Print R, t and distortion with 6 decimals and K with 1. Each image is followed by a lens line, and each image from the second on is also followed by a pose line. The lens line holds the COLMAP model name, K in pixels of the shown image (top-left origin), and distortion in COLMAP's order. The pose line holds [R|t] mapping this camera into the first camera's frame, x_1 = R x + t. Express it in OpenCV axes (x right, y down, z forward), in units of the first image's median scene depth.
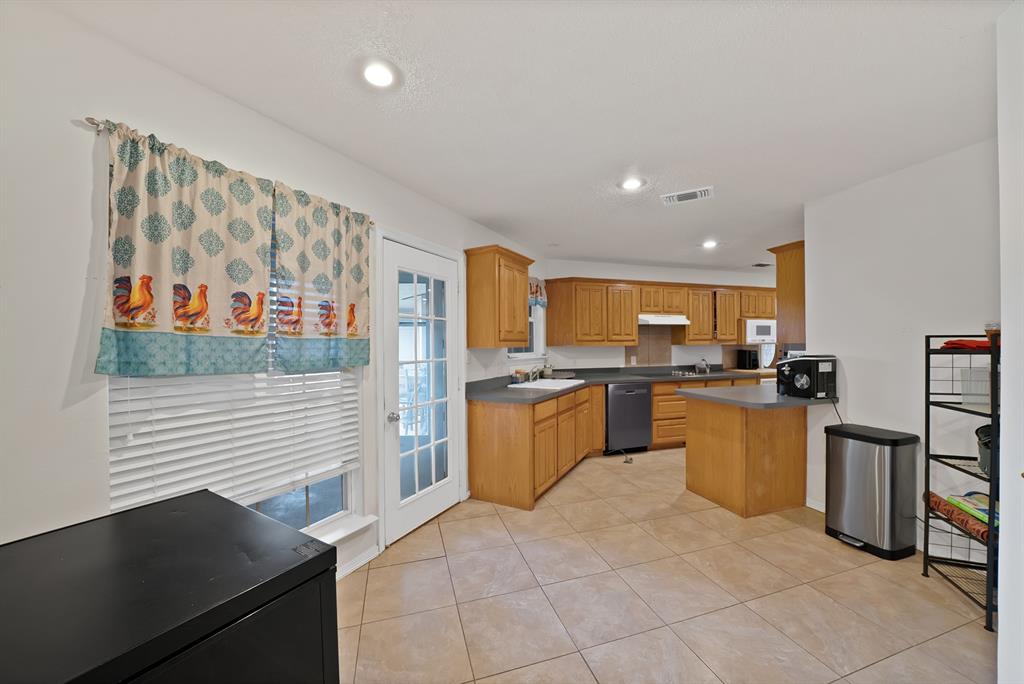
lens RADIAL K [[375.0, 0, 510.2], [0, 375.0, 344.9], [0, 0, 1]] dist [-0.000928, 0.000087]
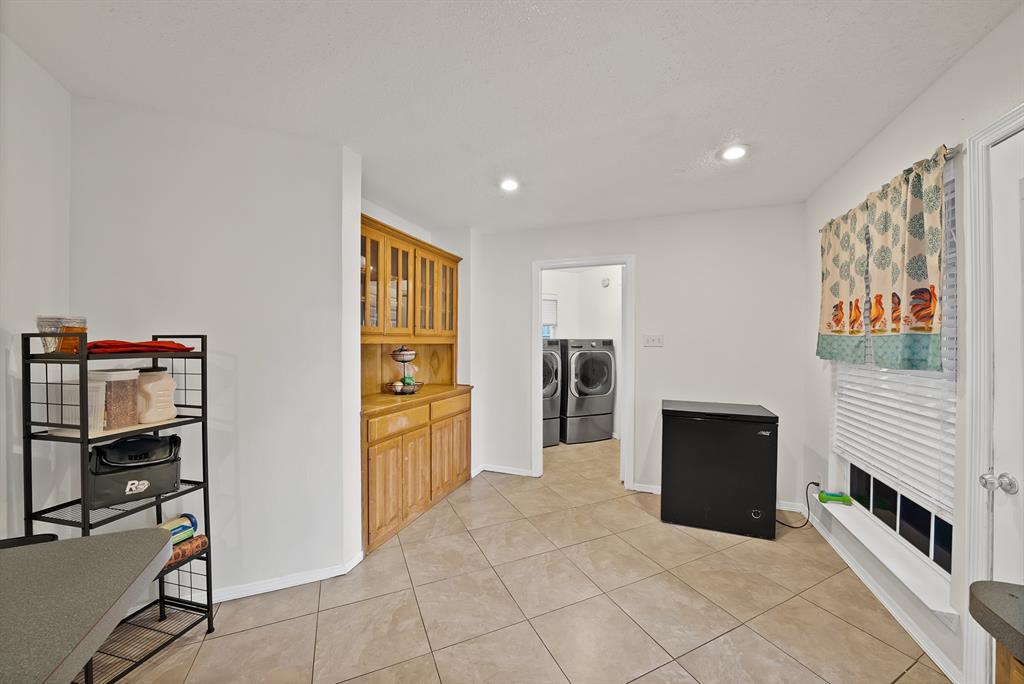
lens RADIAL K [[368.2, 0, 509.1], [0, 368.2, 348.7], [0, 0, 1]] dist [-0.017330, 0.000030]
pose [[-0.992826, 0.011331, -0.119026, 0.581644], [0.011893, 0.999921, -0.004017, 0.013486], [0.118971, -0.005404, -0.992883, 2.003939]]
